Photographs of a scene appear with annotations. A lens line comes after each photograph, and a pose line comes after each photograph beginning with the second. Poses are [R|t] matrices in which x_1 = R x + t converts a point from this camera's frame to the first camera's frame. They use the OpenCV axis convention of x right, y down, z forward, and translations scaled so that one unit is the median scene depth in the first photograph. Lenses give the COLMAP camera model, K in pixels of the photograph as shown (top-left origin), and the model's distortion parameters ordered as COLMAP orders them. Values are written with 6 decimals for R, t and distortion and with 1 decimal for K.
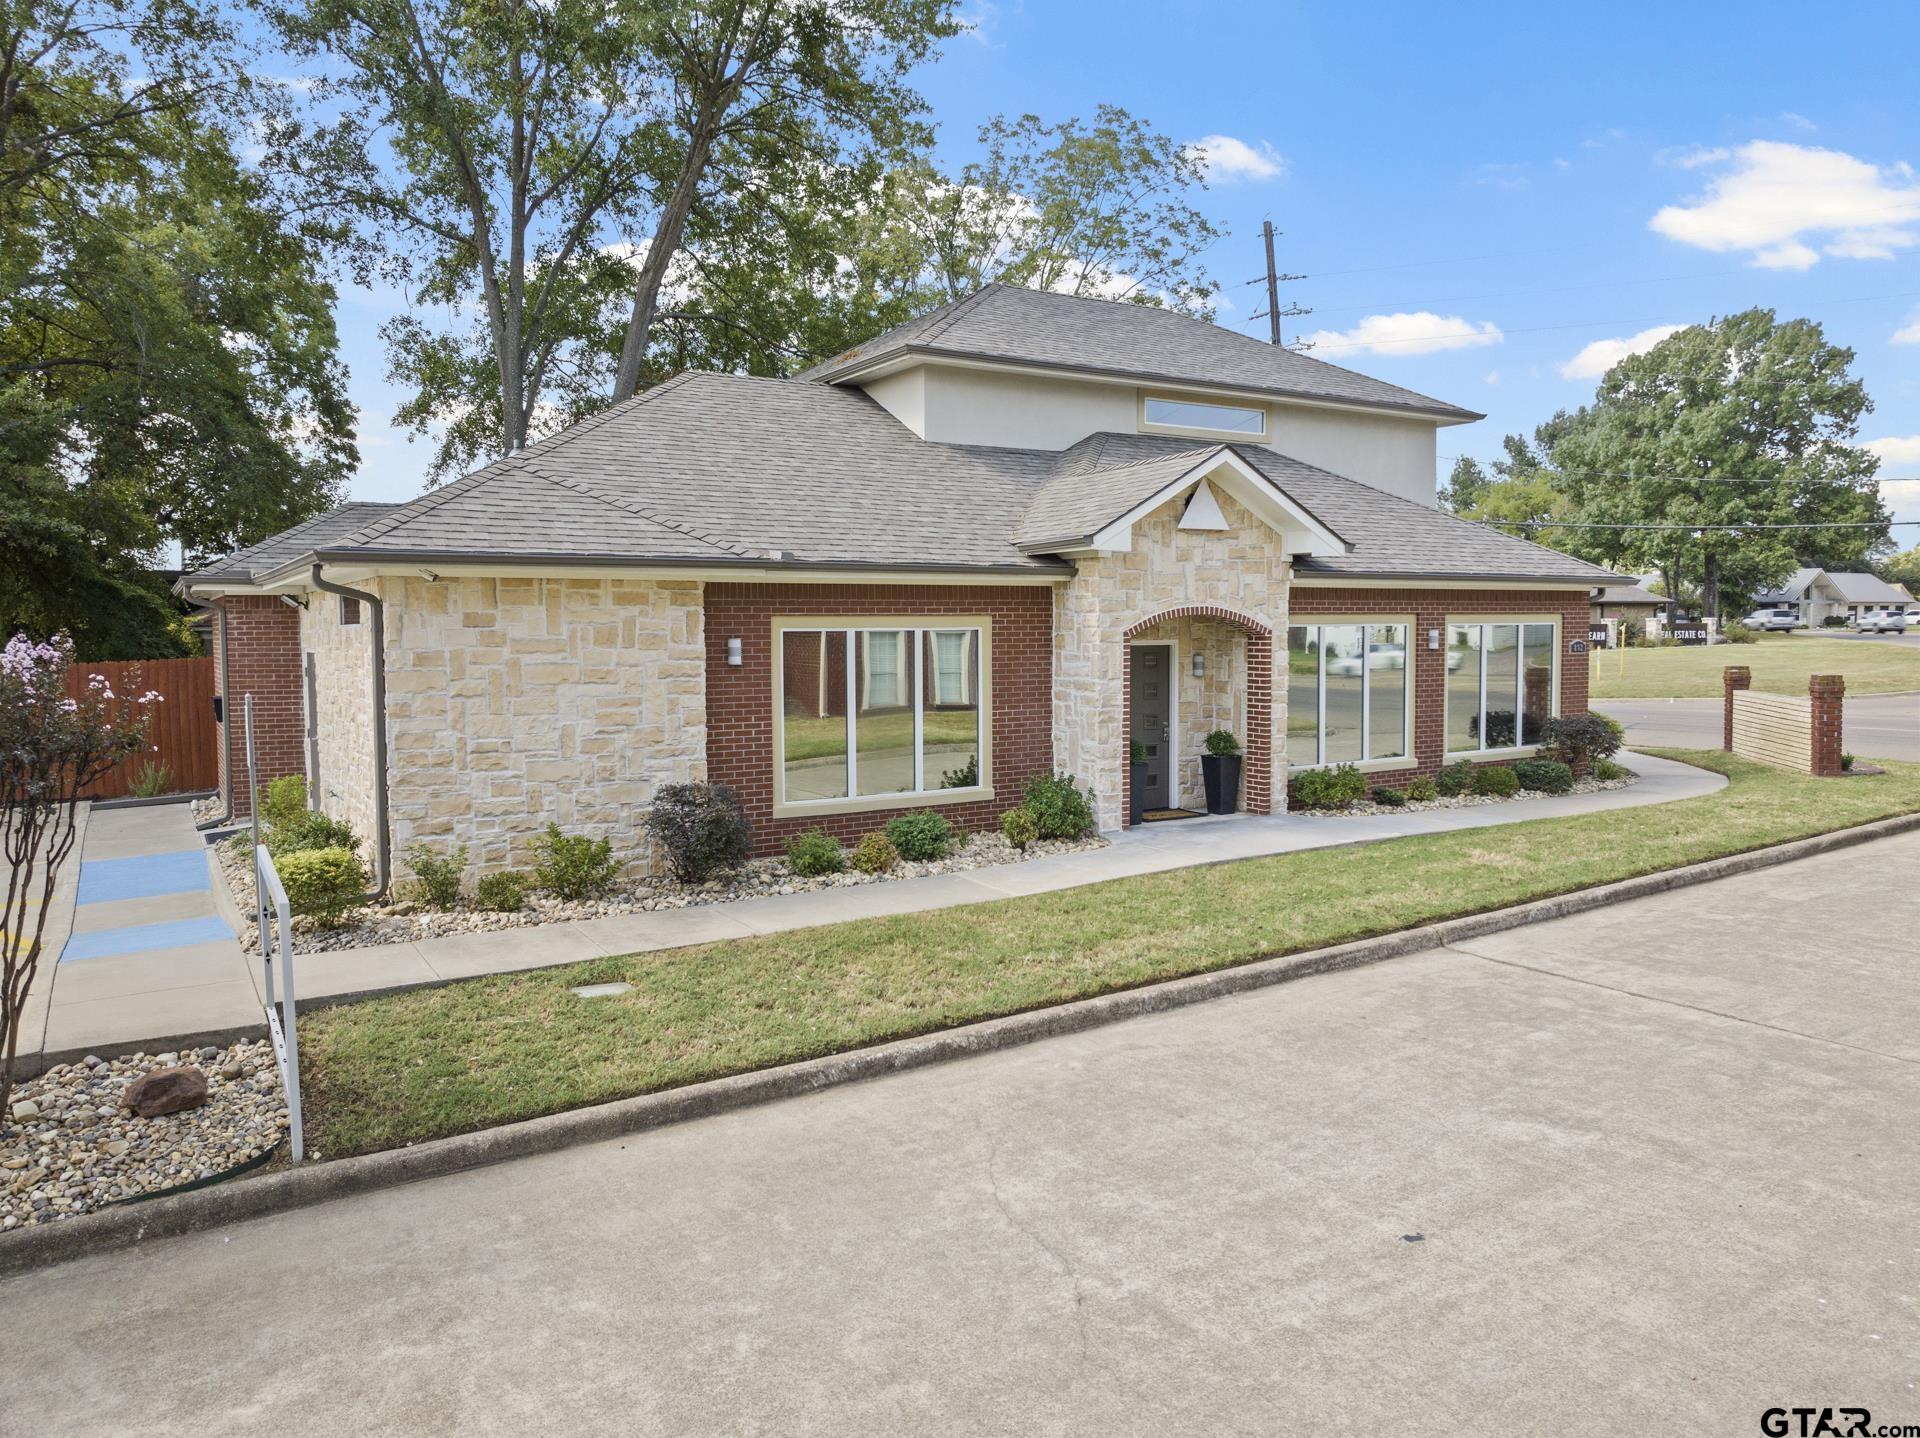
lens RADIAL K [[1350.2, 0, 960.0], [0, 1350.2, 719.0], [0, 0, 1]] dist [-0.023475, 0.004884]
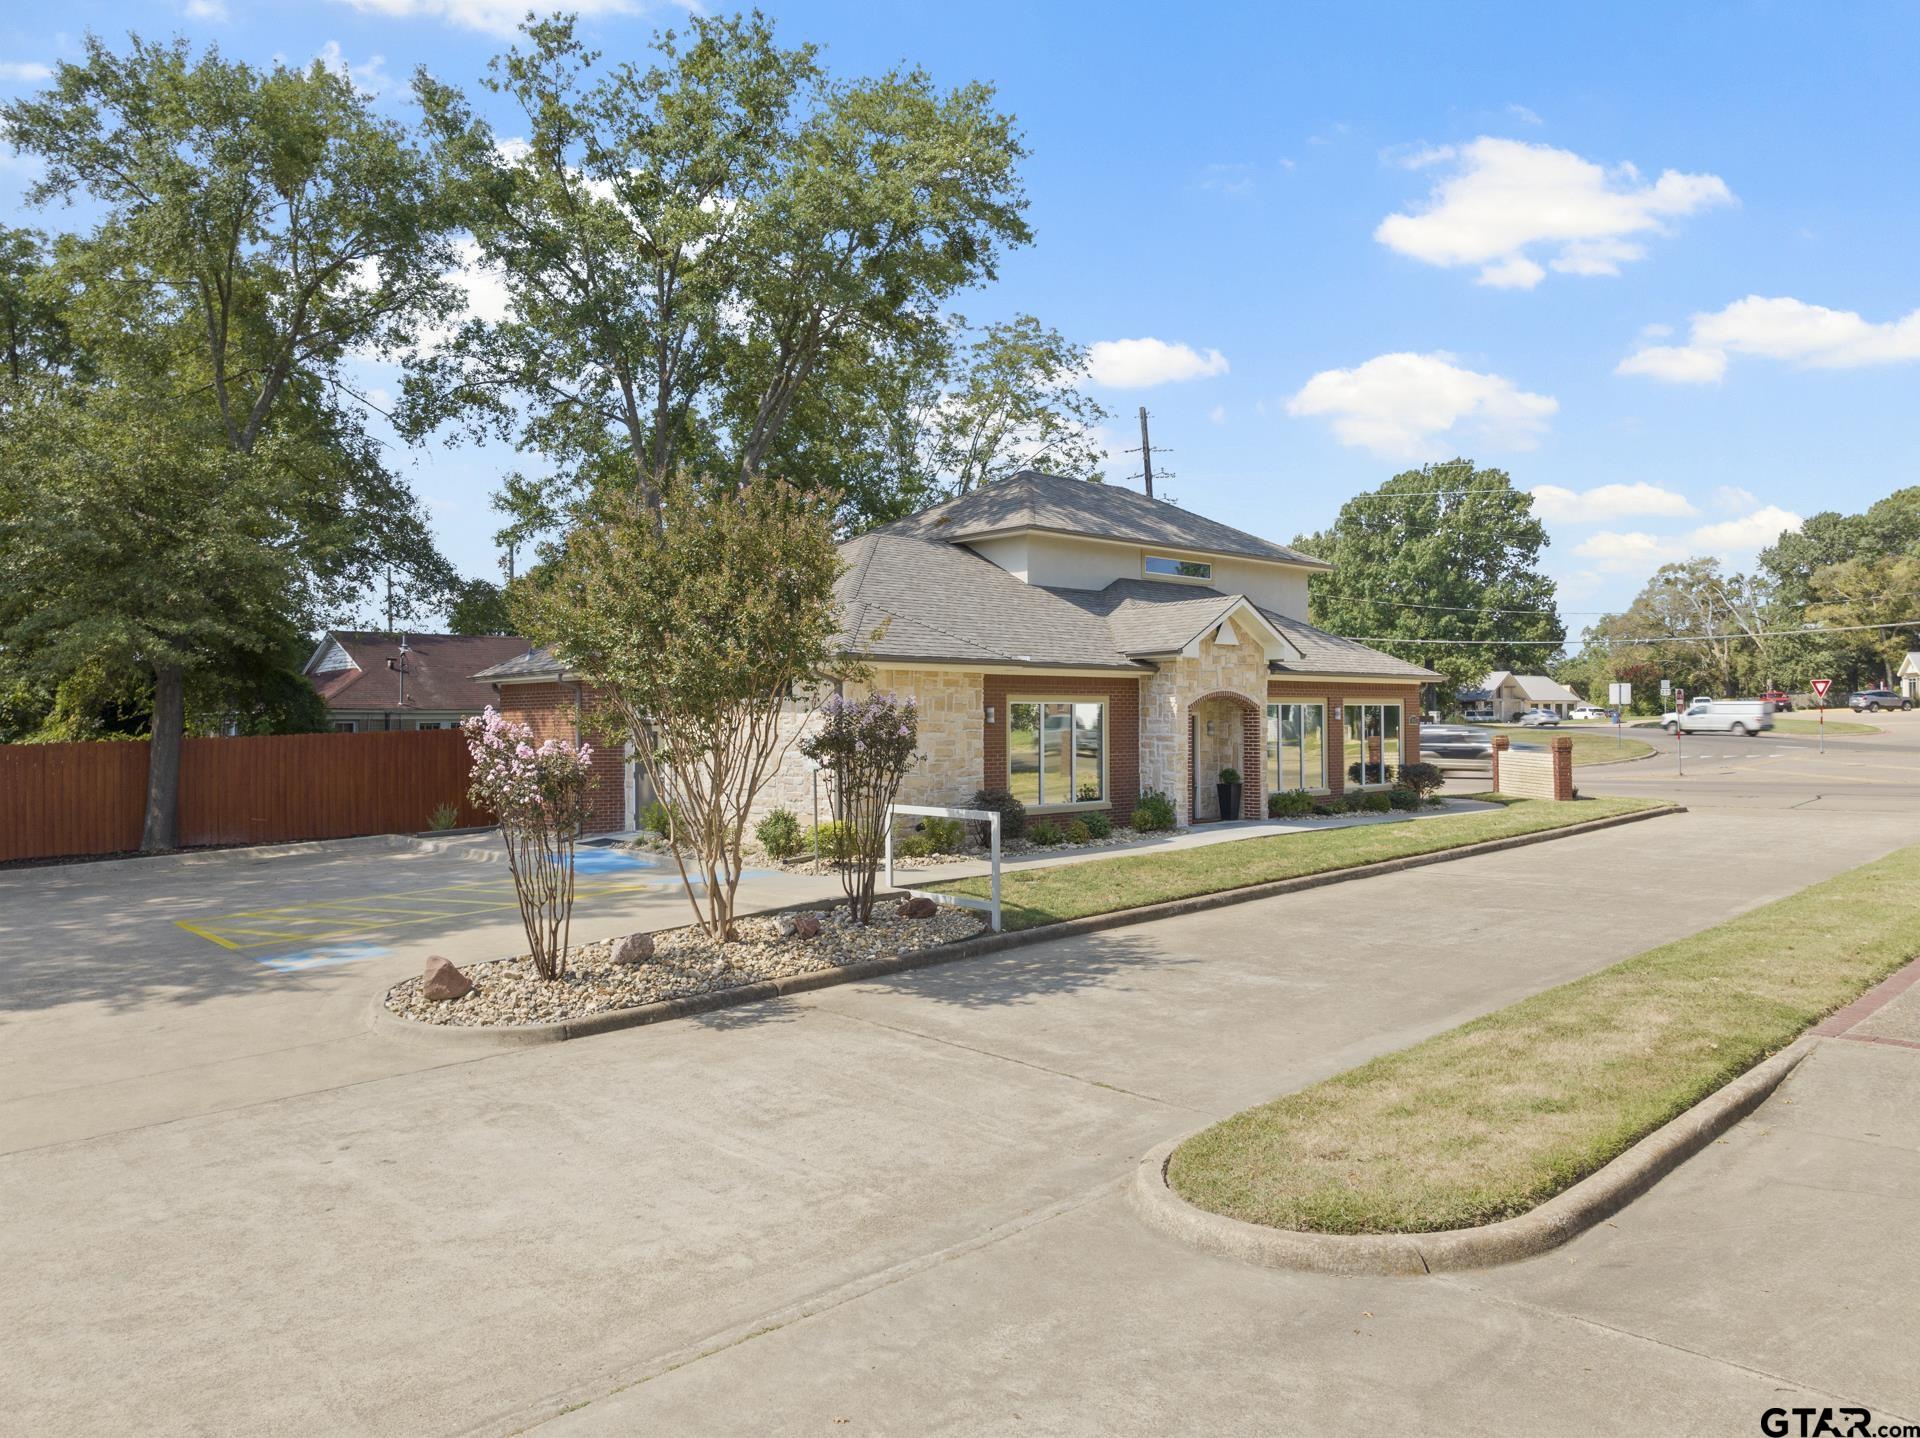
lens RADIAL K [[1333.0, 0, 960.0], [0, 1333.0, 719.0], [0, 0, 1]] dist [-0.001039, -0.001829]
pose [[0.982986, 0.002611, 0.183663, -0.183685], [0.010548, 0.997446, -0.070635, 0.025936], [-0.183378, 0.071370, 0.980448, -0.225375]]
